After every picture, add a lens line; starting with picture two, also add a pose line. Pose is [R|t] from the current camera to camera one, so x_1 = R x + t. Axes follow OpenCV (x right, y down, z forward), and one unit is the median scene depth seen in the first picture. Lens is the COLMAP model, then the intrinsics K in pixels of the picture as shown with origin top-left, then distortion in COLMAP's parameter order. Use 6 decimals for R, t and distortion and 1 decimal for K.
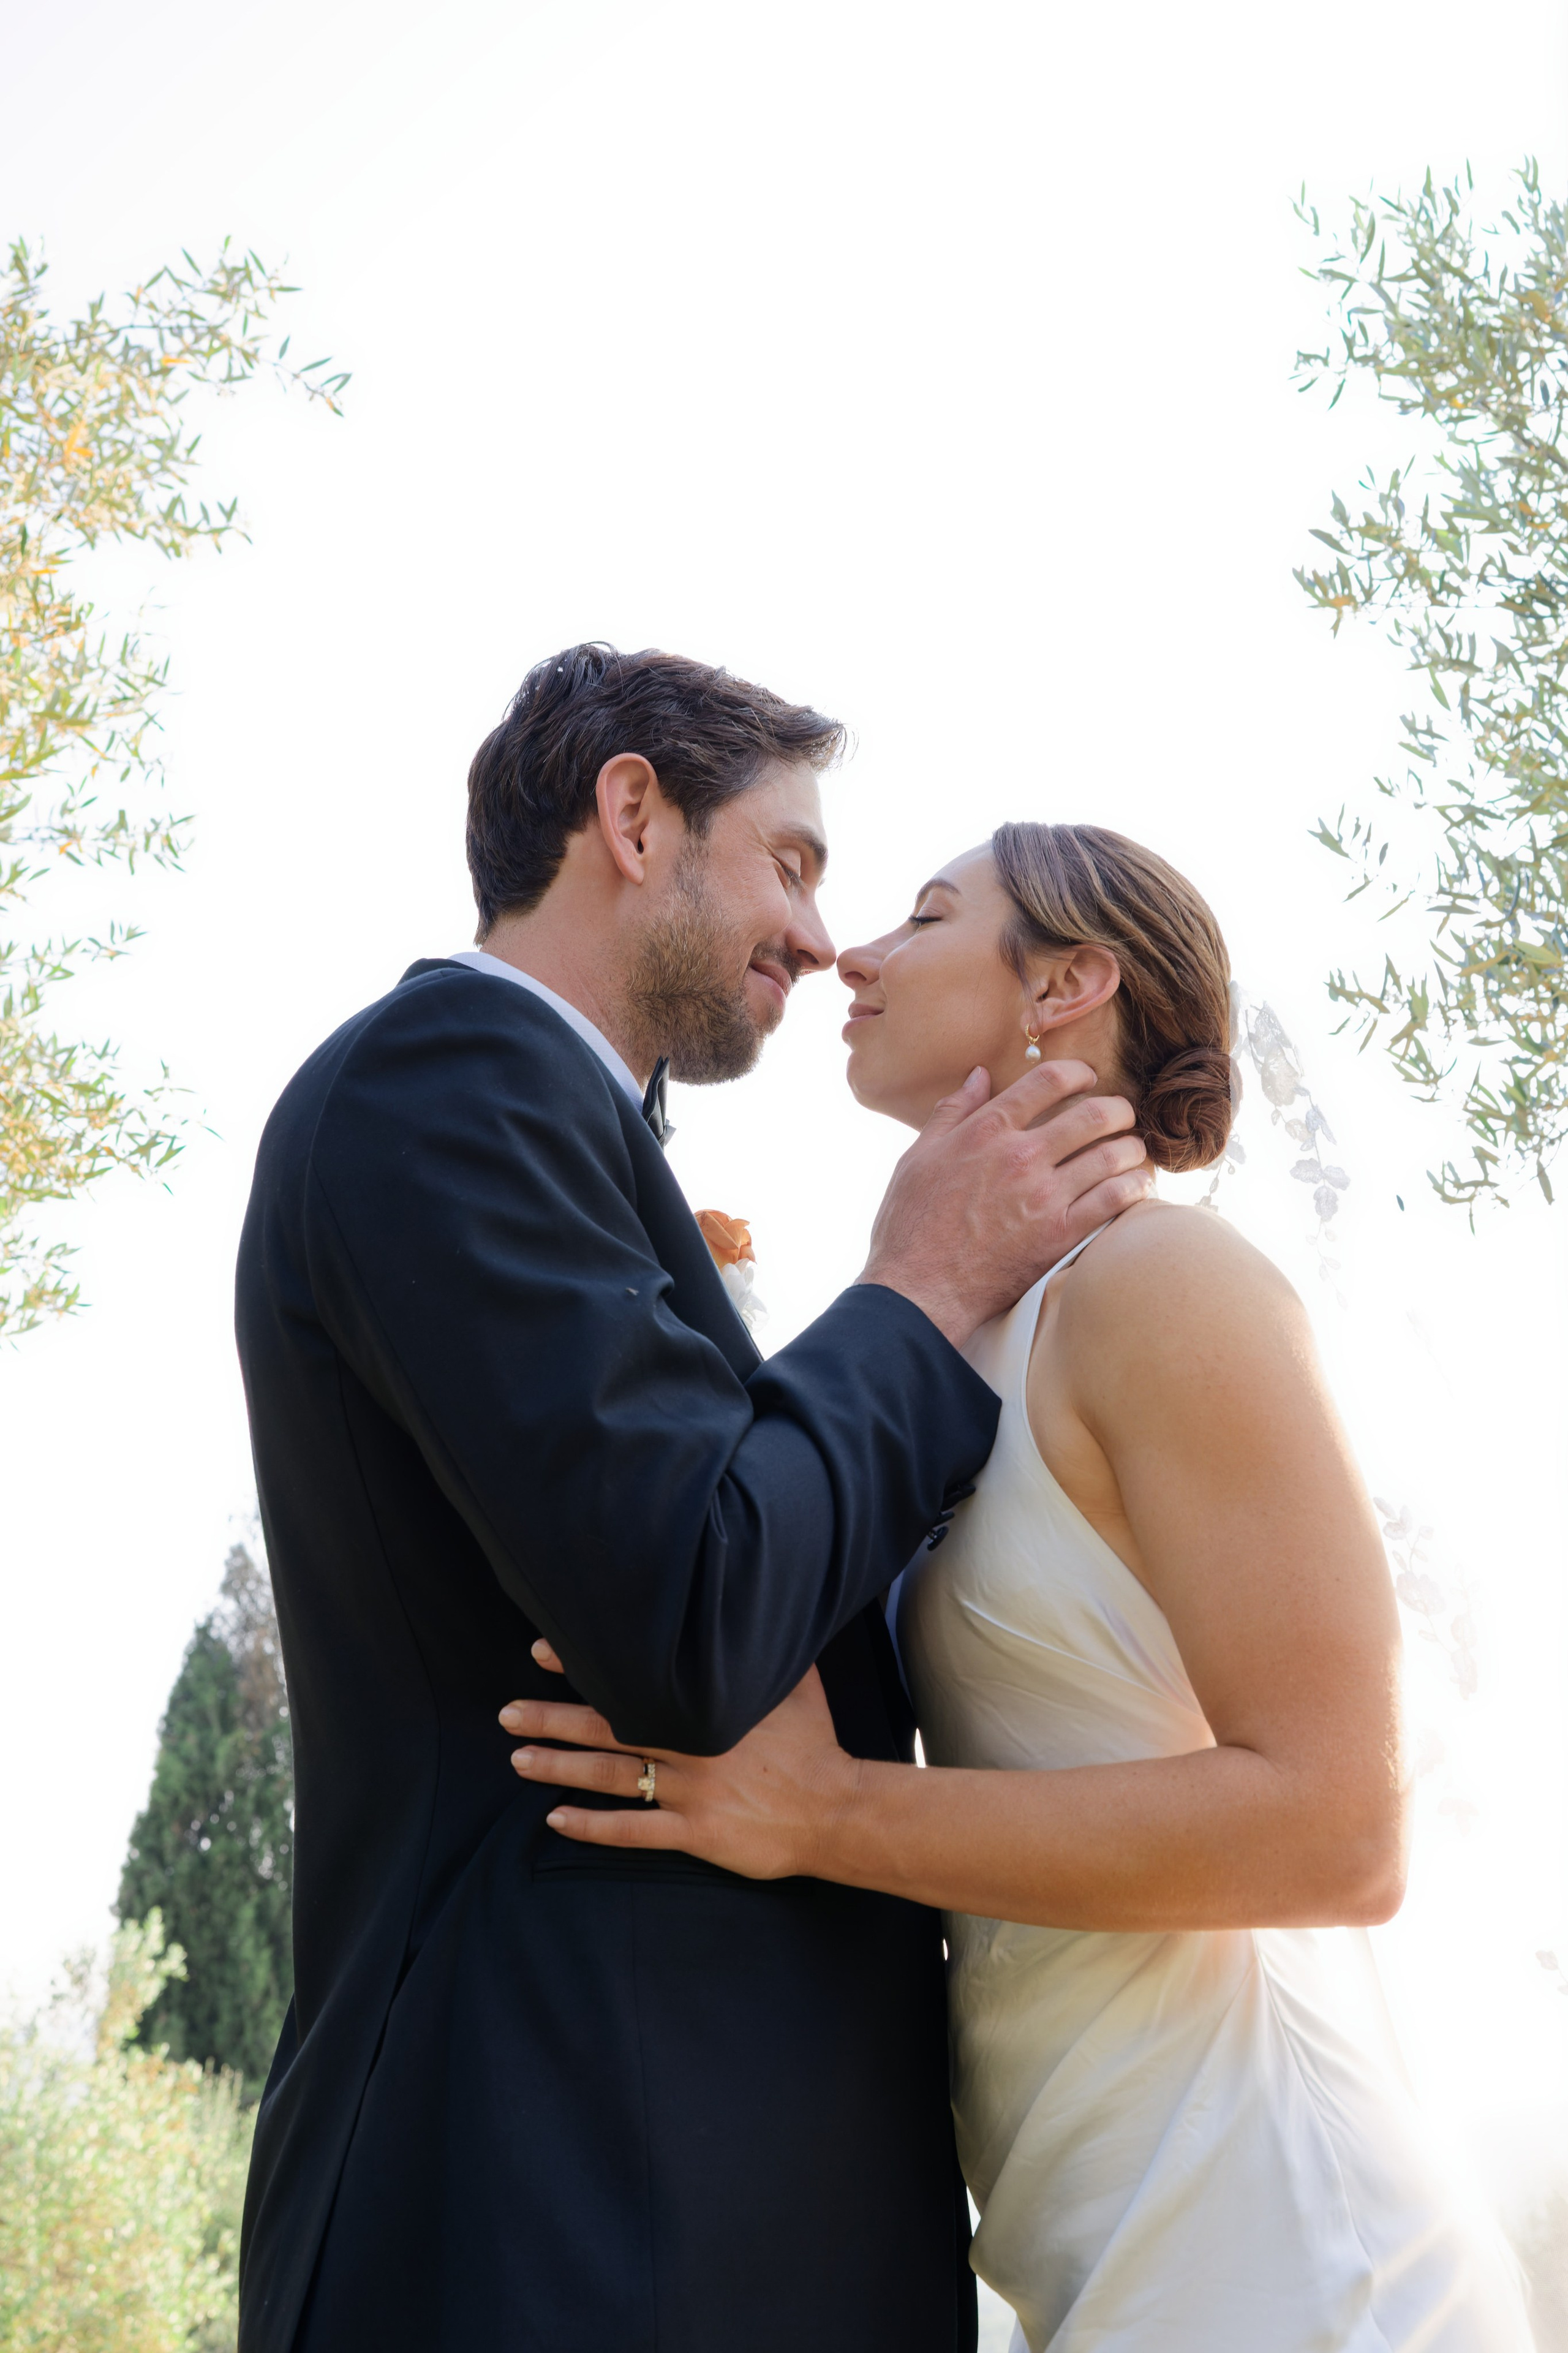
lens RADIAL K [[2716.4, 0, 768.8], [0, 2716.4, 1088.9], [0, 0, 1]] dist [0.070911, 0.000000]
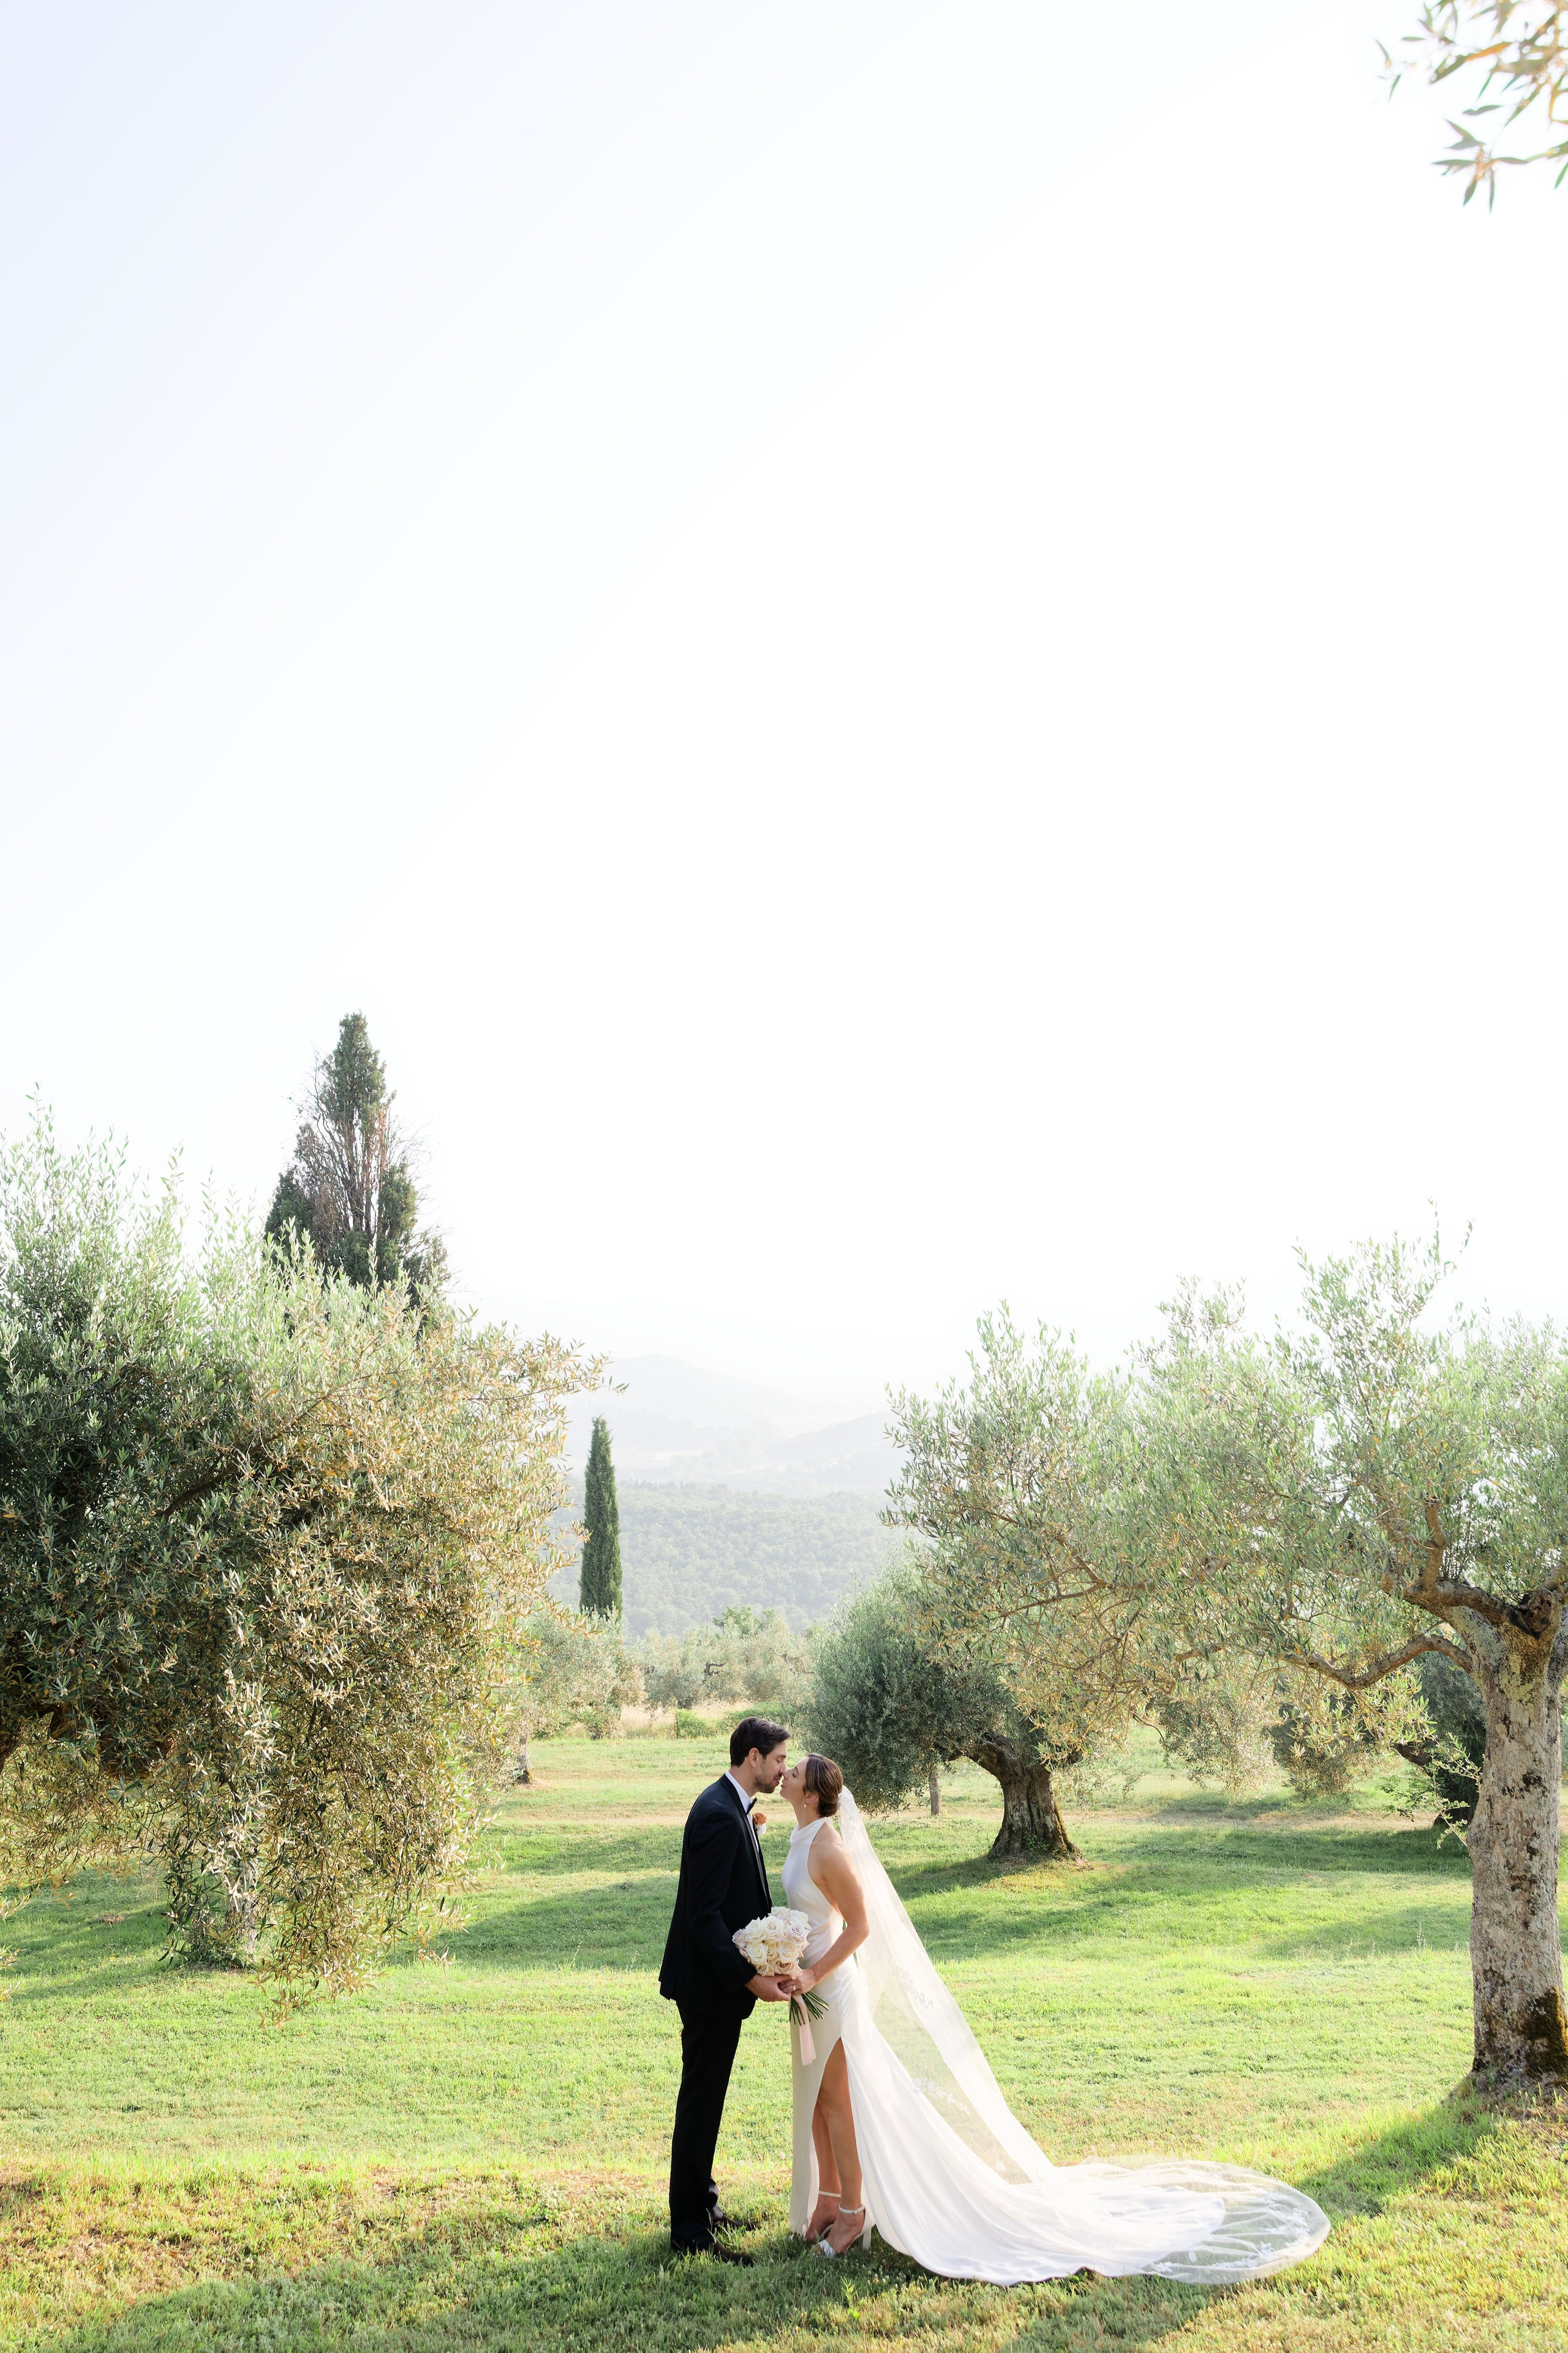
lens RADIAL K [[1811.8, 0, 759.3], [0, 1811.8, 1224.6], [0, 0, 1]] dist [0.025382, -0.006191]
pose [[0.998248, 0.005188, 0.058941, -0.308187], [-0.018297, 0.974391, 0.224116, -2.456448], [-0.056269, -0.224801, 0.972779, -3.108502]]
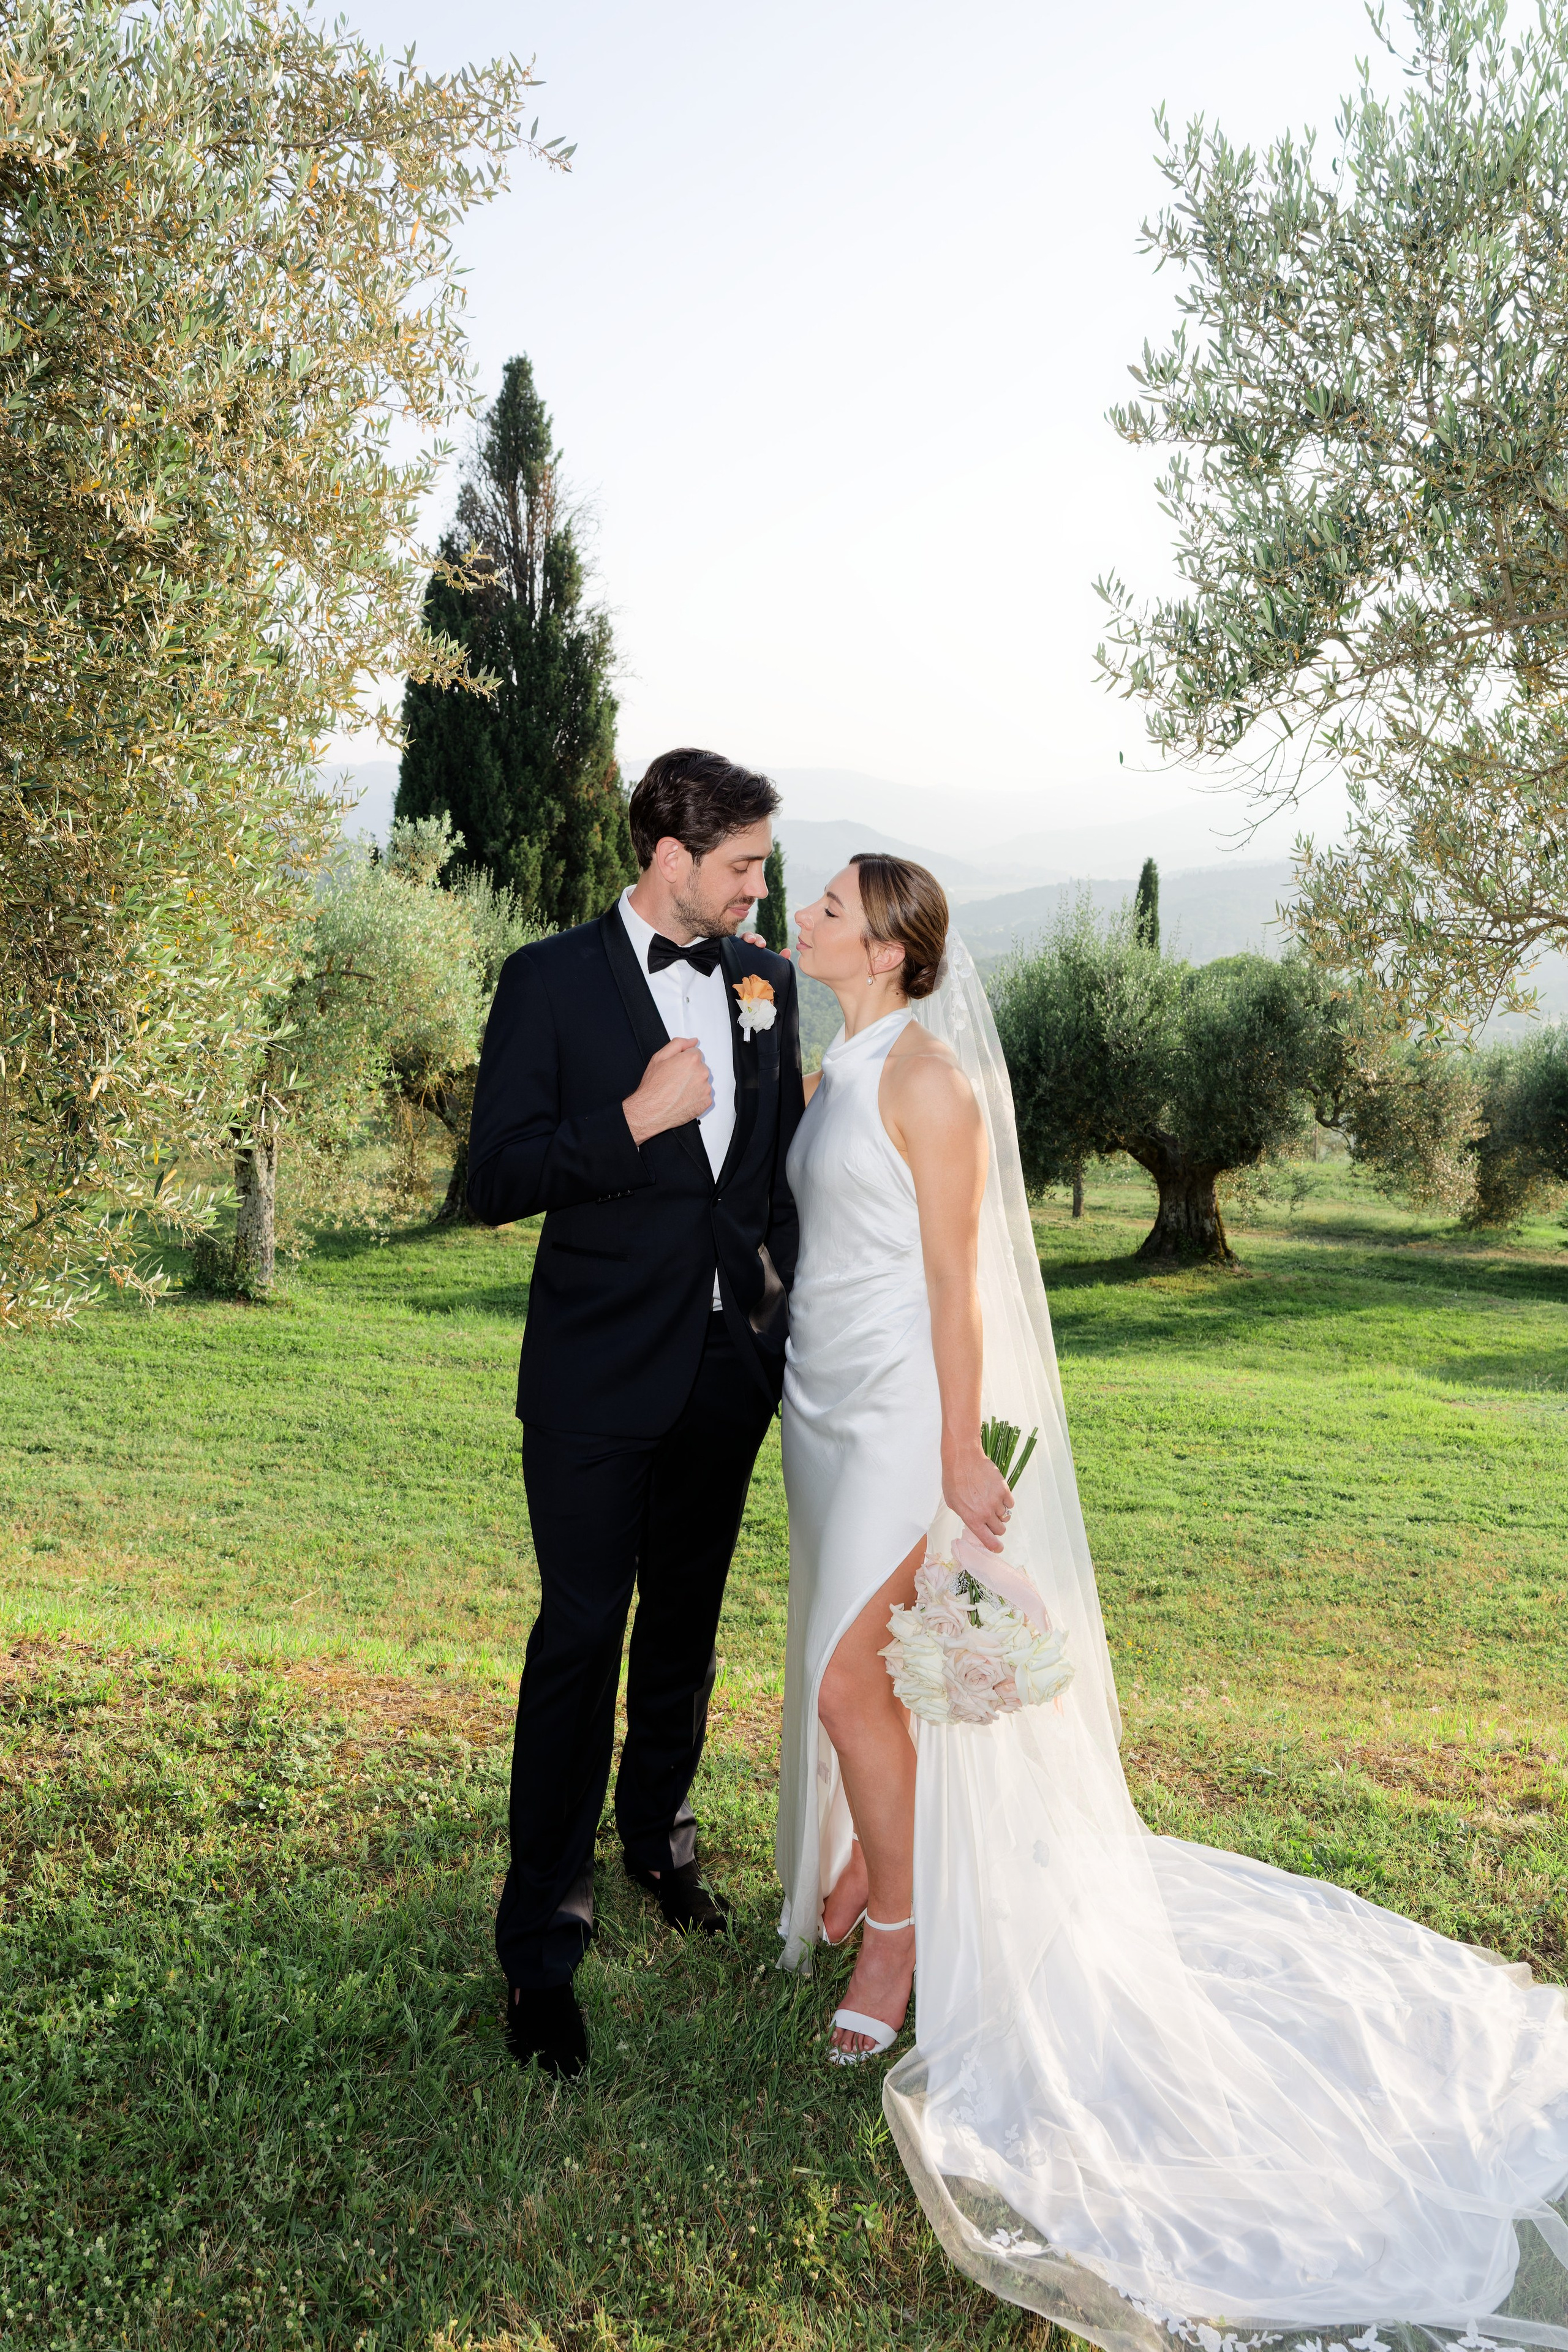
lens RADIAL K [[1811.2, 0, 759.2], [0, 1811.2, 1175.6], [0, 0, 1]] dist [0.025382, -0.006191]
pose [[0.998072, 0.058128, -0.021742, 0.035984], [-0.039461, 0.864793, 0.500575, -0.679246], [0.047900, -0.498752, 0.865420, -0.571715]]
